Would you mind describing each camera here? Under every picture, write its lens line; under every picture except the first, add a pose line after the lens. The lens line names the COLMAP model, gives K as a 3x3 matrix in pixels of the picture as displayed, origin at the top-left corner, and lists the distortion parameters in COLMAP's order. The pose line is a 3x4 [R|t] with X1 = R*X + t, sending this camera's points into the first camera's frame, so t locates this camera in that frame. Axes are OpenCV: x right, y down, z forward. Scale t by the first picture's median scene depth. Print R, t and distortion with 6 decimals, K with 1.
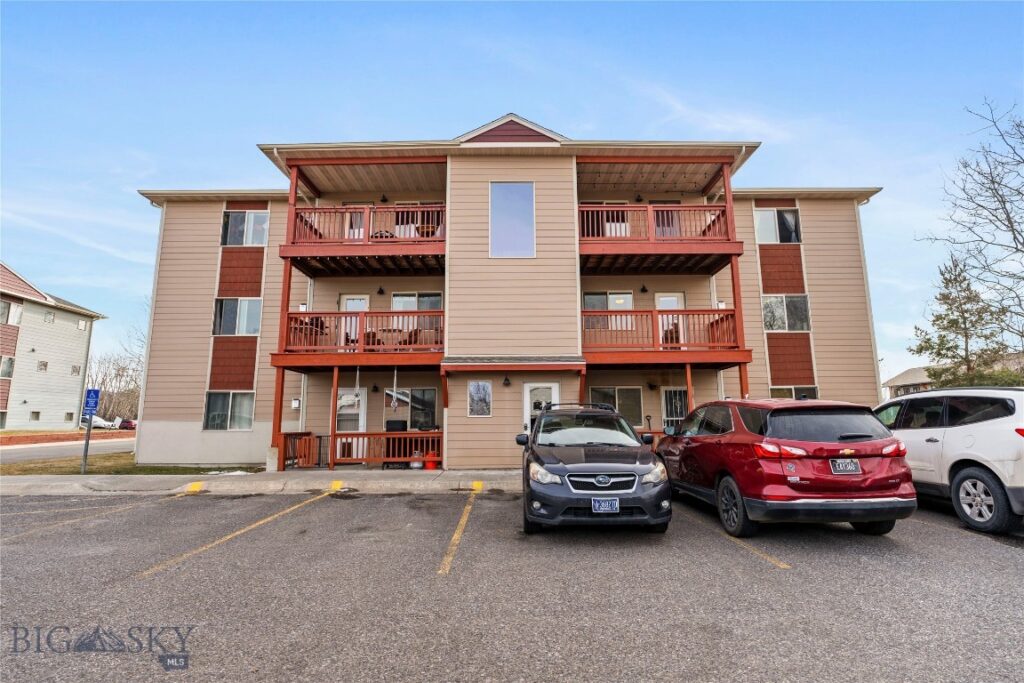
lens RADIAL K [[515.3, 0, 512.0], [0, 515.3, 341.5], [0, 0, 1]] dist [0.000385, -0.000013]
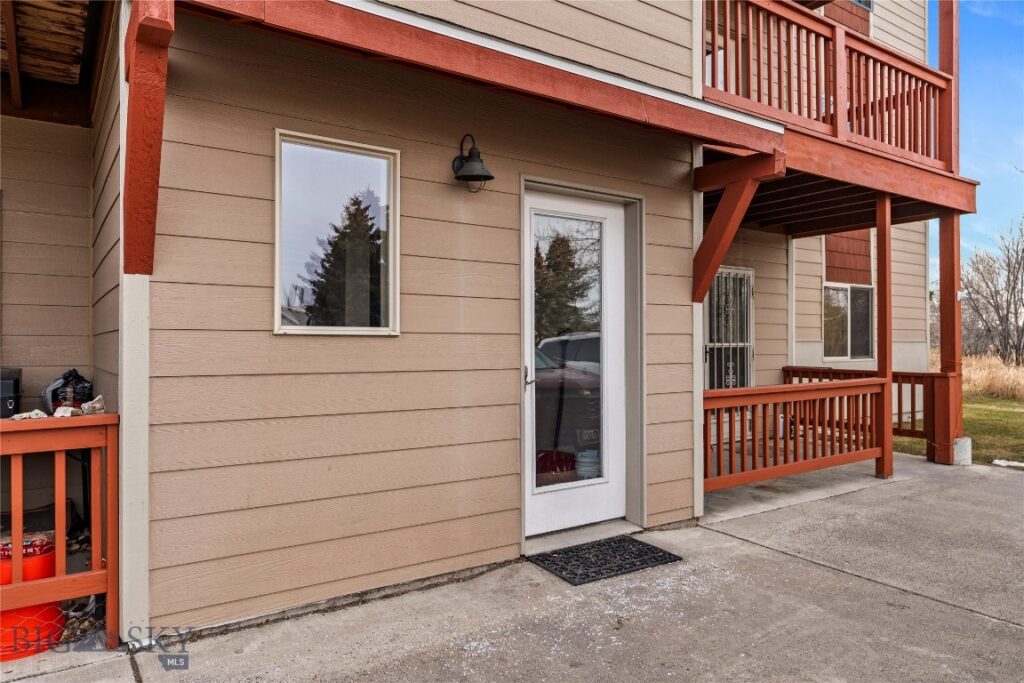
lens RADIAL K [[695.9, 0, 512.0], [0, 695.9, 341.5], [0, 0, 1]] dist [0.002198, 0.001038]
pose [[0.840619, 0.009943, 0.541536, -0.147084], [-0.092004, 0.987923, 0.124677, 0.110871], [-0.533756, -0.154629, 0.831381, 0.748439]]
